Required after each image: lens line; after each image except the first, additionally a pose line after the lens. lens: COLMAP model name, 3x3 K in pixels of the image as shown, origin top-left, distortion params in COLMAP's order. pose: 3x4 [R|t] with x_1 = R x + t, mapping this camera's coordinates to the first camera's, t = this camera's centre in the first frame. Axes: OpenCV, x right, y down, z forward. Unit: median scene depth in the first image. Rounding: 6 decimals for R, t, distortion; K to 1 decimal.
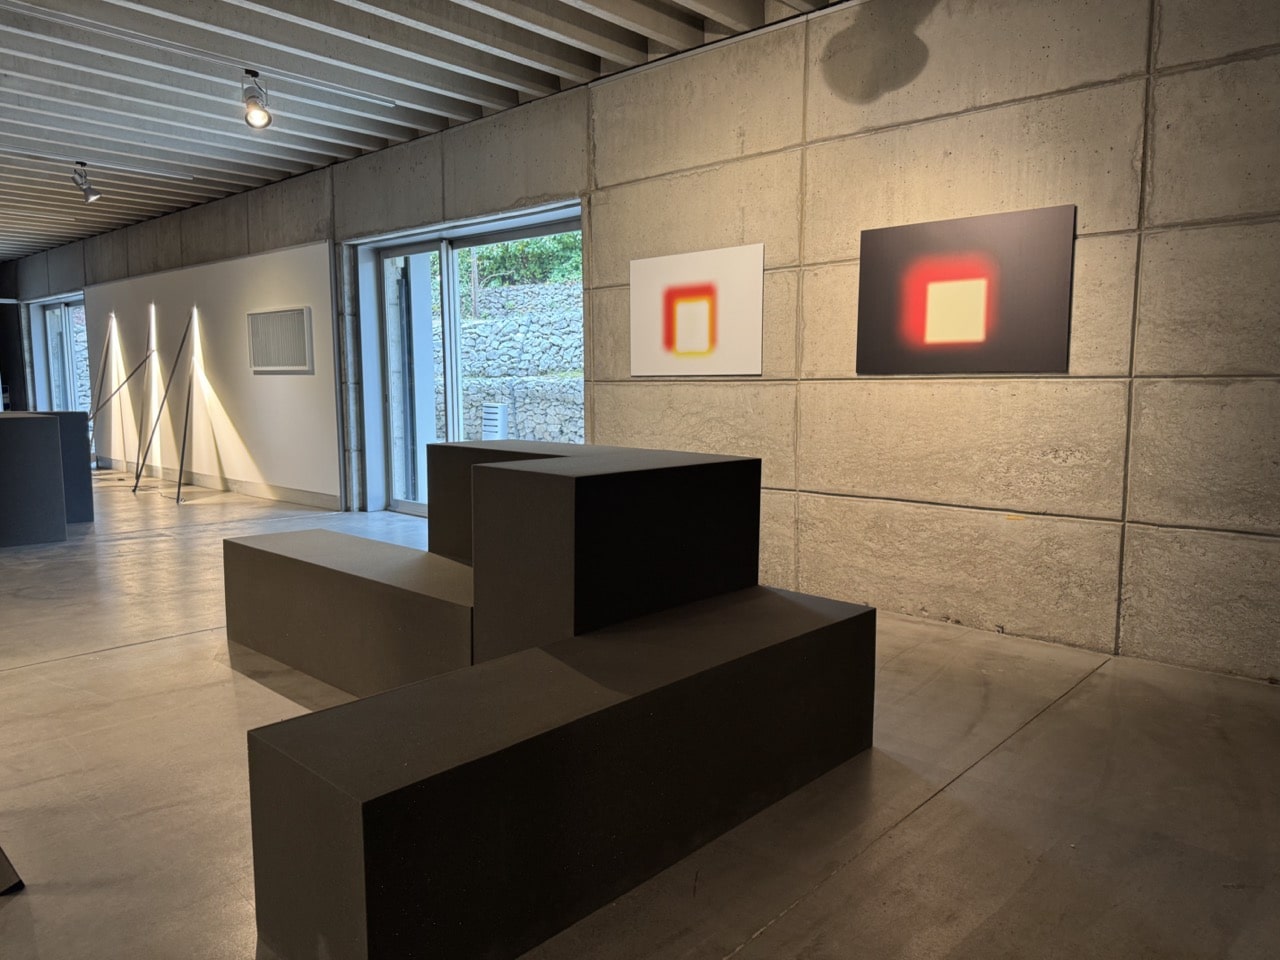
lens RADIAL K [[899.0, 0, 638.2], [0, 899.0, 486.6], [0, 0, 1]] dist [0.099185, -0.141037]
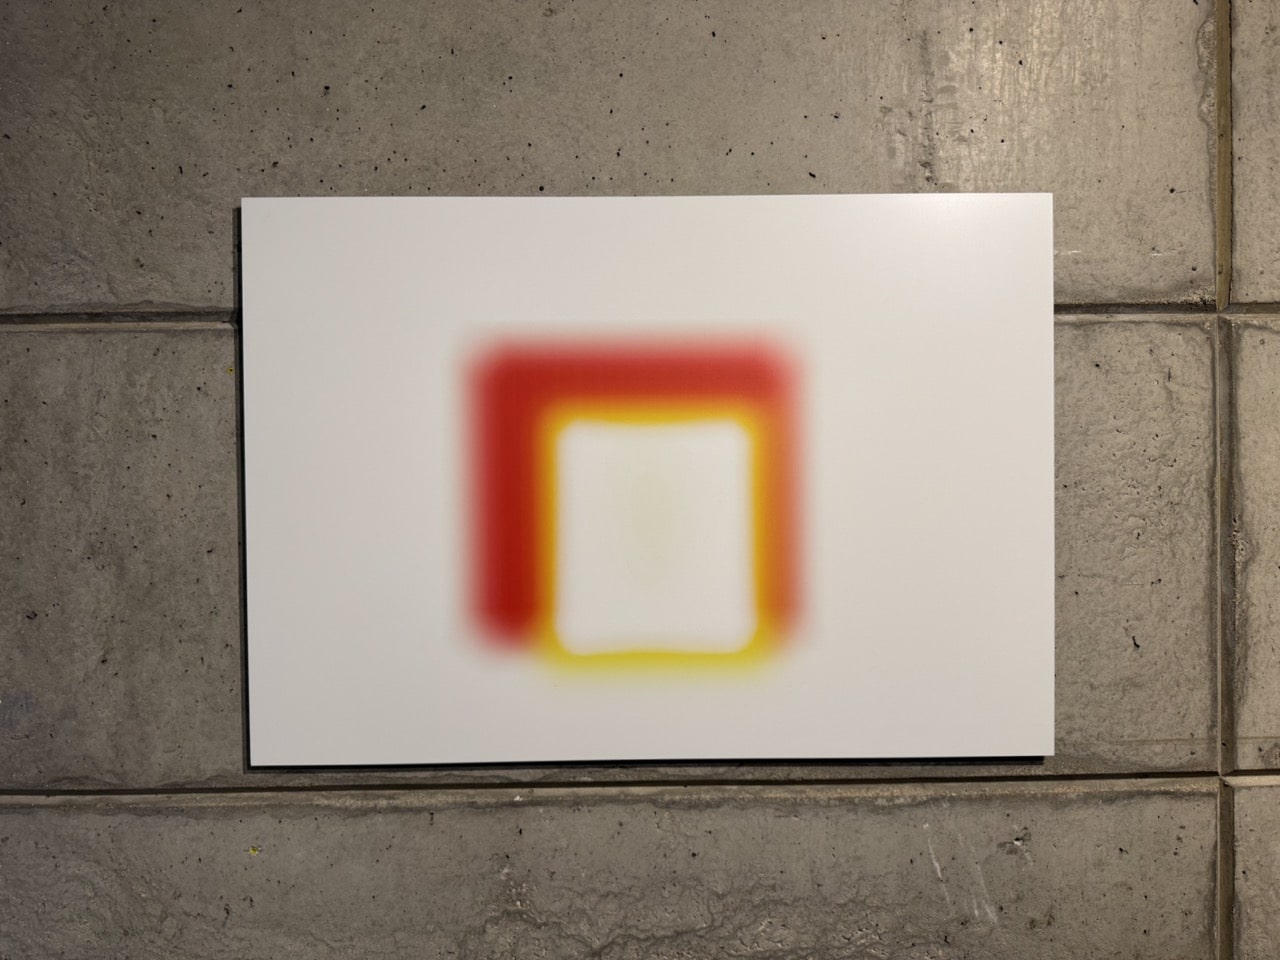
lens RADIAL K [[899.0, 0, 638.2], [0, 899.0, 486.6], [0, 0, 1]] dist [0.099185, -0.141037]
pose [[0.722461, -0.014262, 0.691265, -0.097992], [0.088114, 0.993534, -0.071592, -0.189276], [-0.685774, 0.112632, 0.719046, 0.921916]]
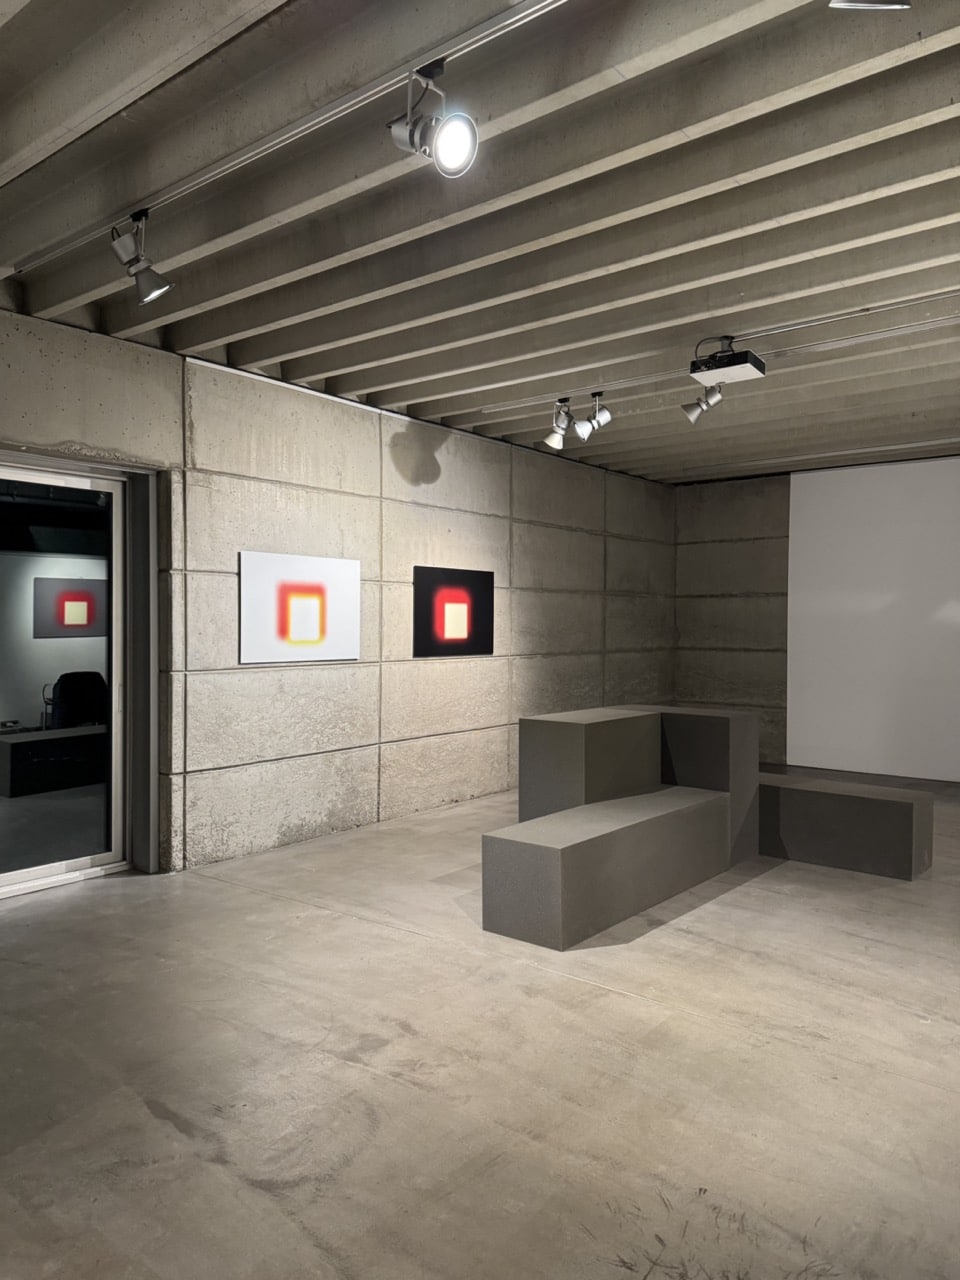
lens RADIAL K [[899.0, 0, 480.0], [0, 899.0, 640.0], [0, 0, 1]] dist [0.099185, -0.141037]
pose [[-0.068194, -0.022921, 0.997409, -1.191098], [0.105117, 0.994006, 0.030030, -0.176365], [-0.992119, 0.106893, -0.065376, 0.932359]]
